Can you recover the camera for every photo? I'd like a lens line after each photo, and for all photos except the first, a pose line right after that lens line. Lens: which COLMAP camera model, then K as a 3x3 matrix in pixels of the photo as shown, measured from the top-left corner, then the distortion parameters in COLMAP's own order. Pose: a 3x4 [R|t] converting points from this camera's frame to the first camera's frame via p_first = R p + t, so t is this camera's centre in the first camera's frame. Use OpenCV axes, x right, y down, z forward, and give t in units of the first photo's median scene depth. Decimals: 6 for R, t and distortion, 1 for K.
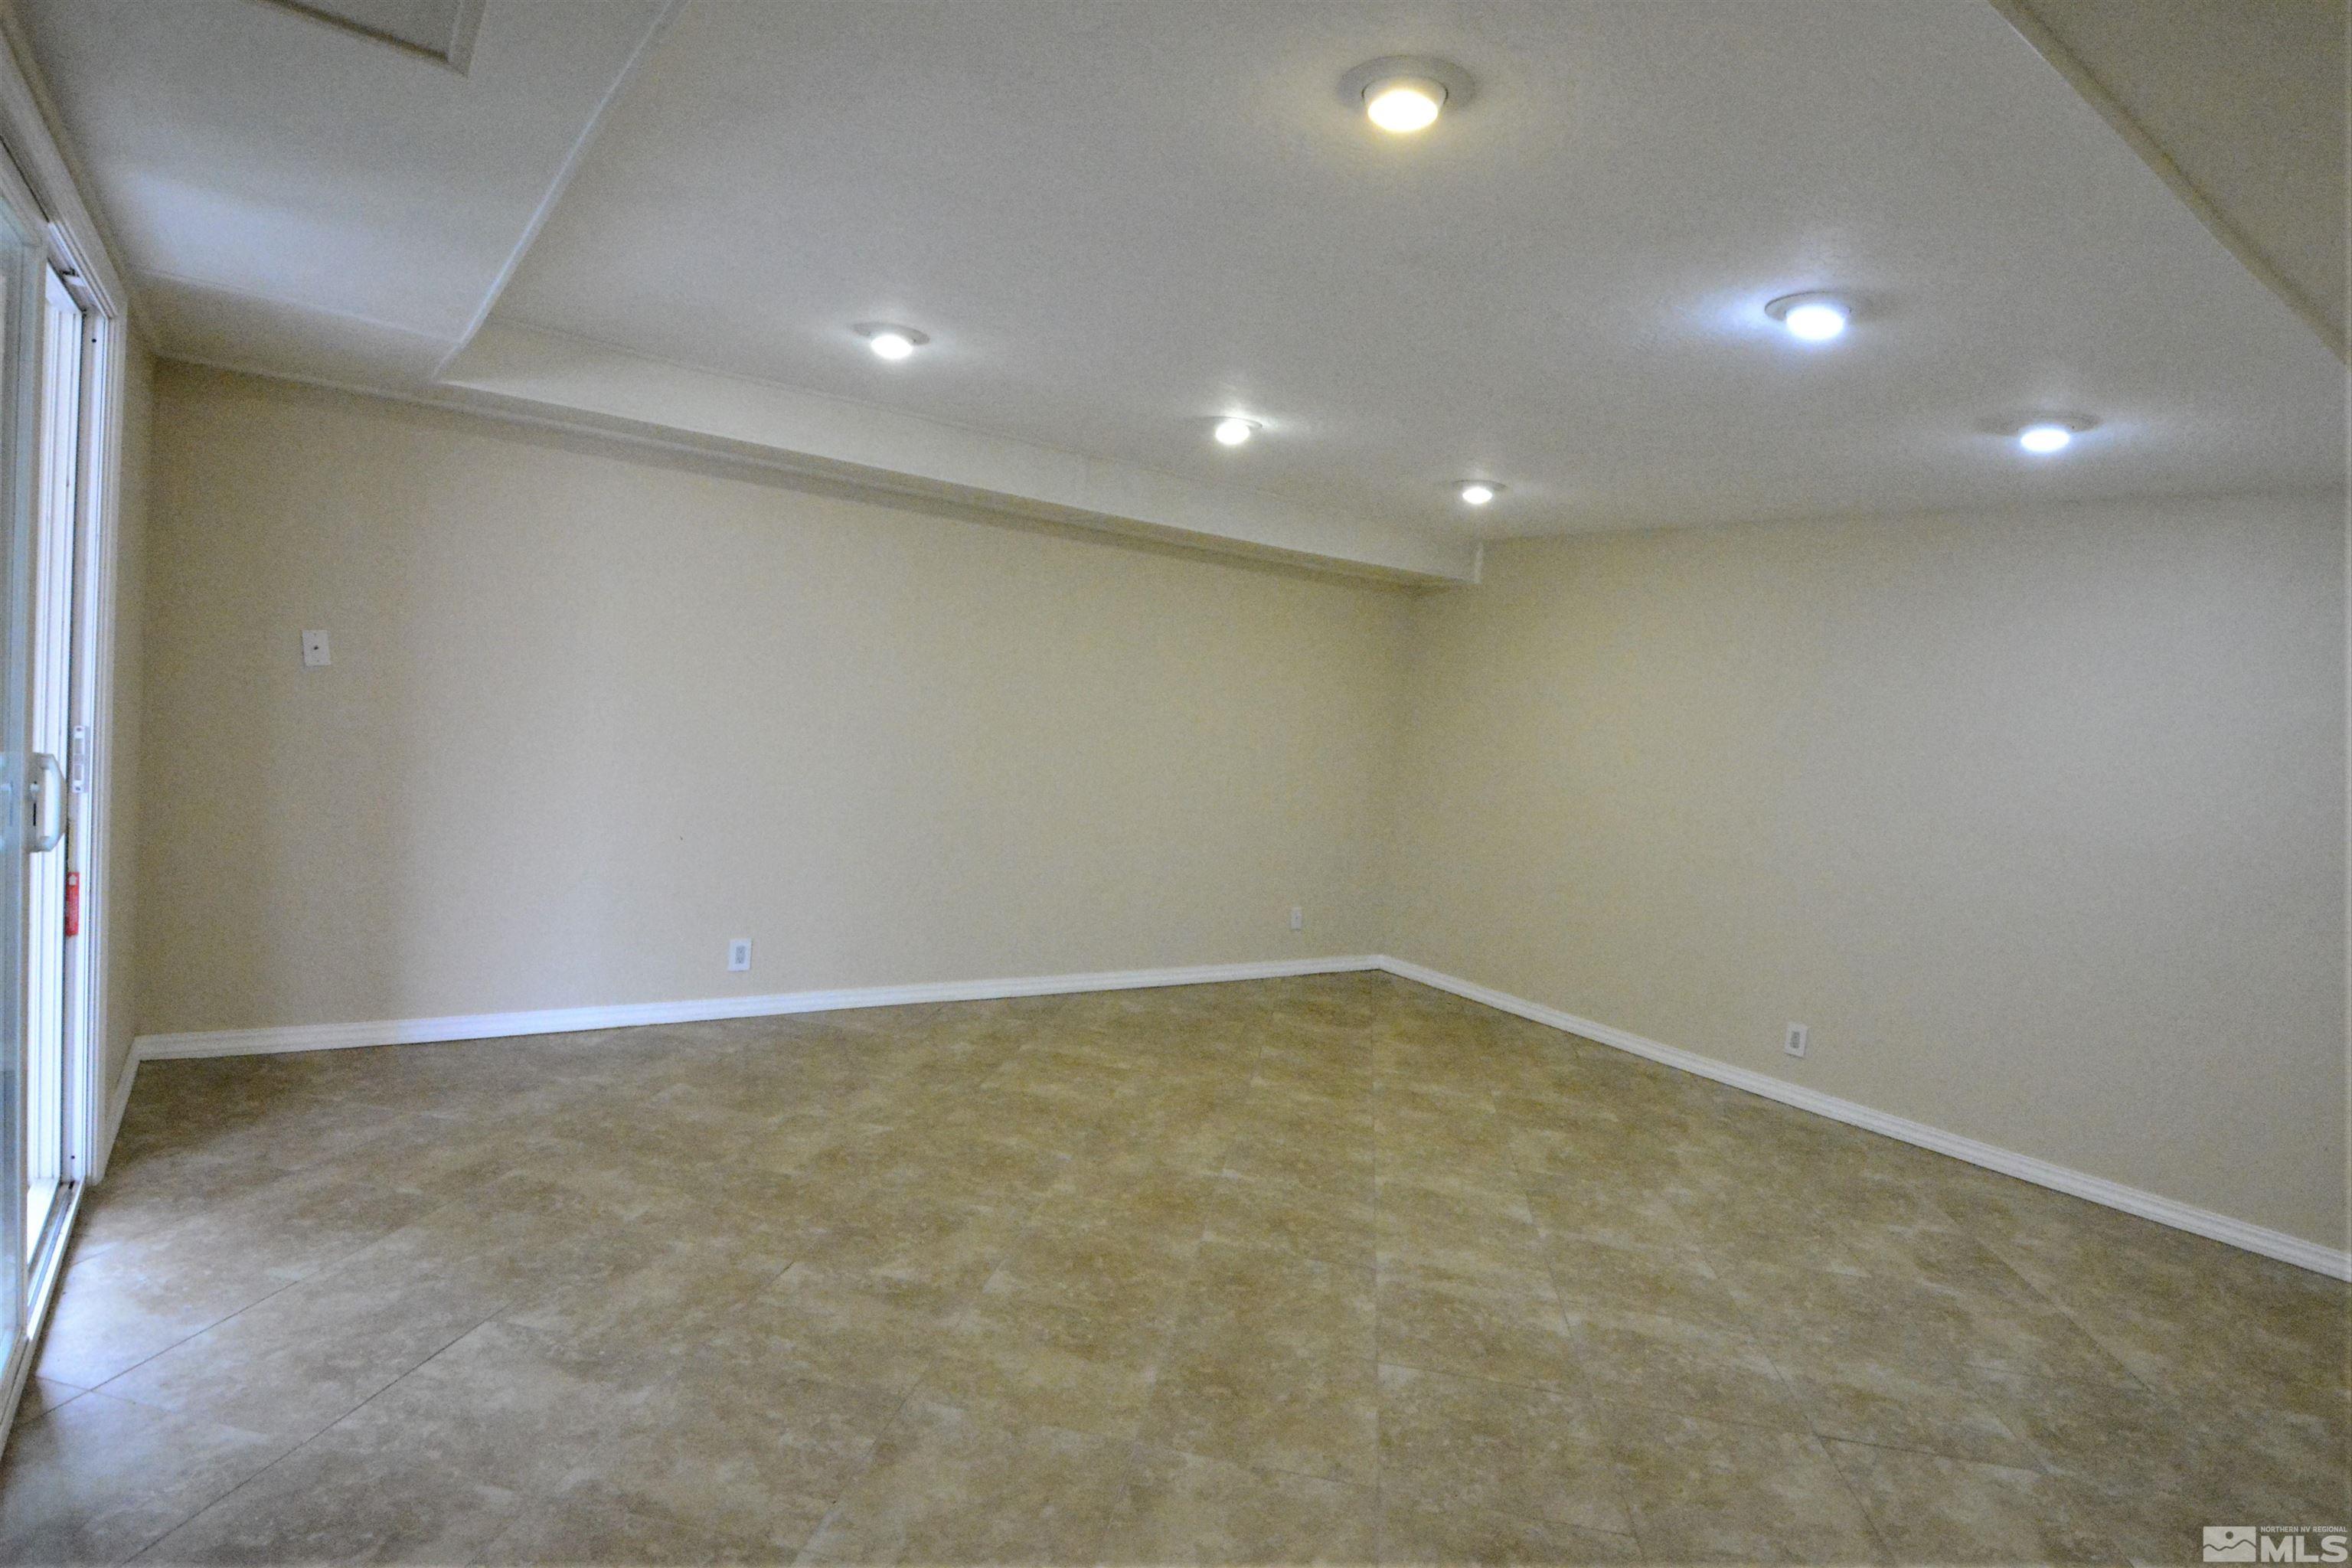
lens RADIAL K [[1217.3, 0, 1164.2], [0, 1217.3, 787.0], [0, 0, 1]] dist [0.018094, -0.002687]
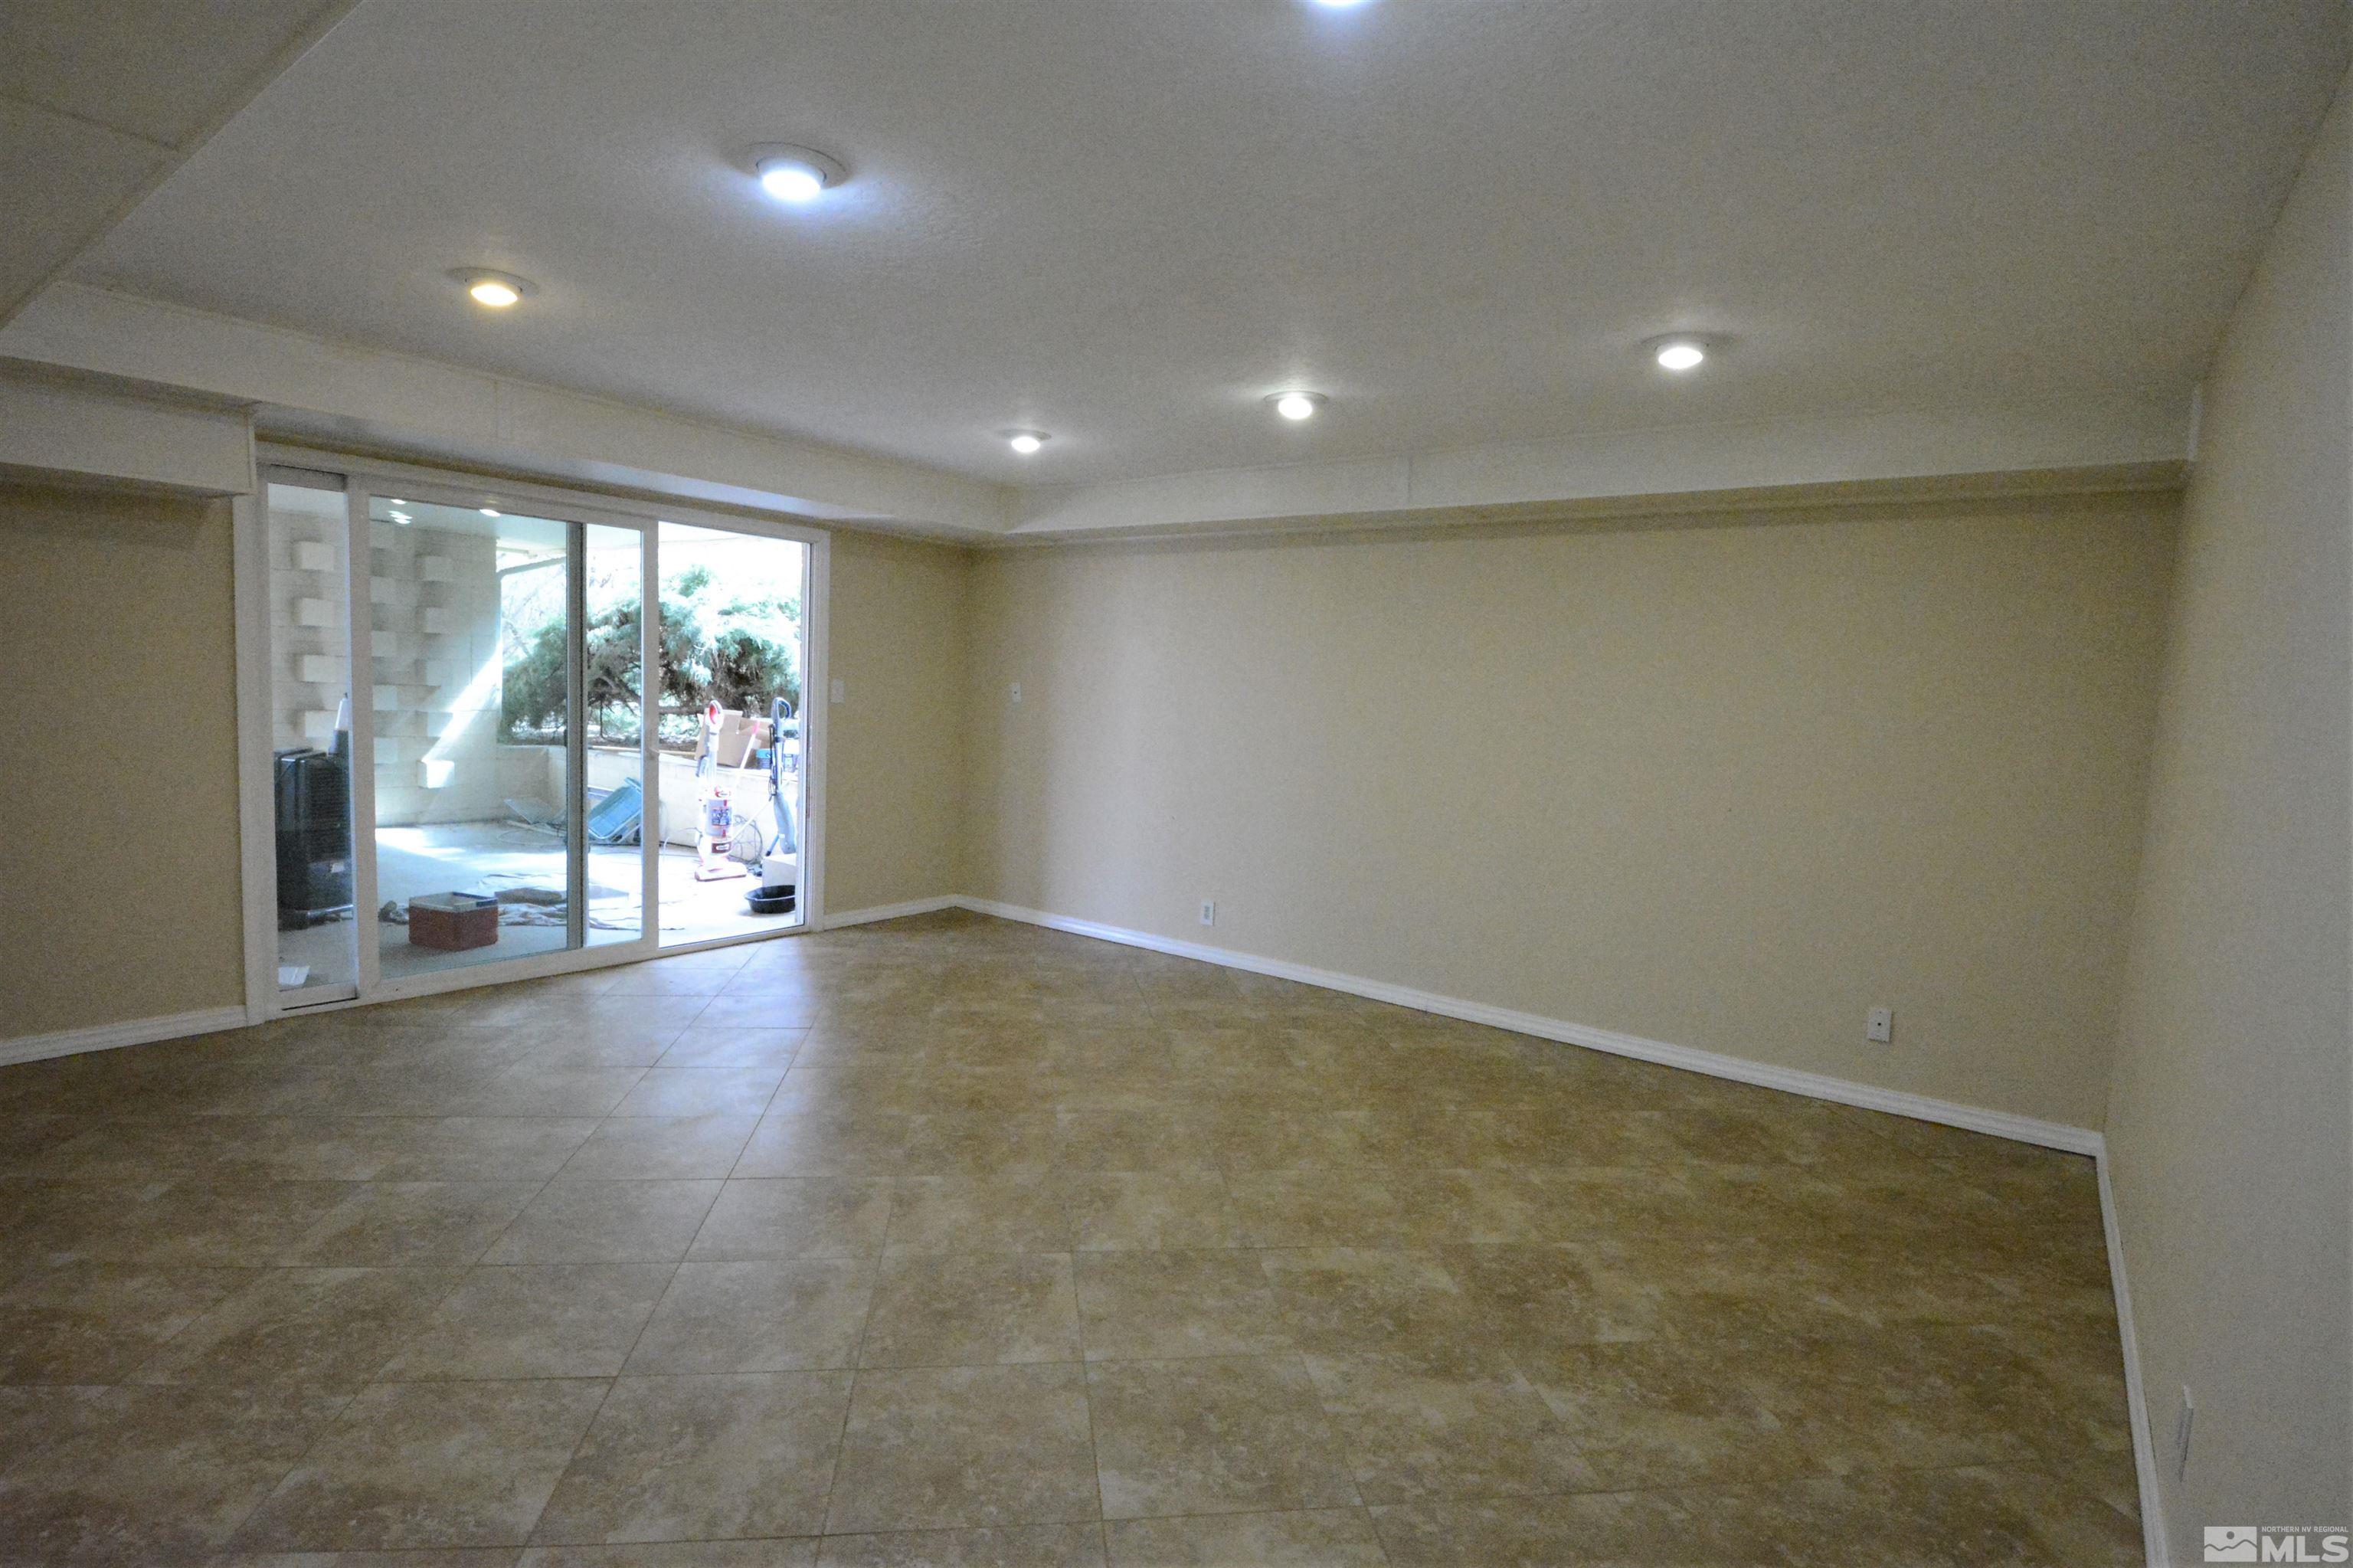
lens RADIAL K [[1129.0, 0, 1167.2], [0, 1129.0, 783.2], [0, 0, 1]] dist [0.006125, -0.017816]
pose [[0.312786, -0.000724, -0.949823, 0.883635], [-0.089743, 0.995504, -0.030312, 0.046060], [0.945575, 0.094721, 0.311314, 0.657225]]
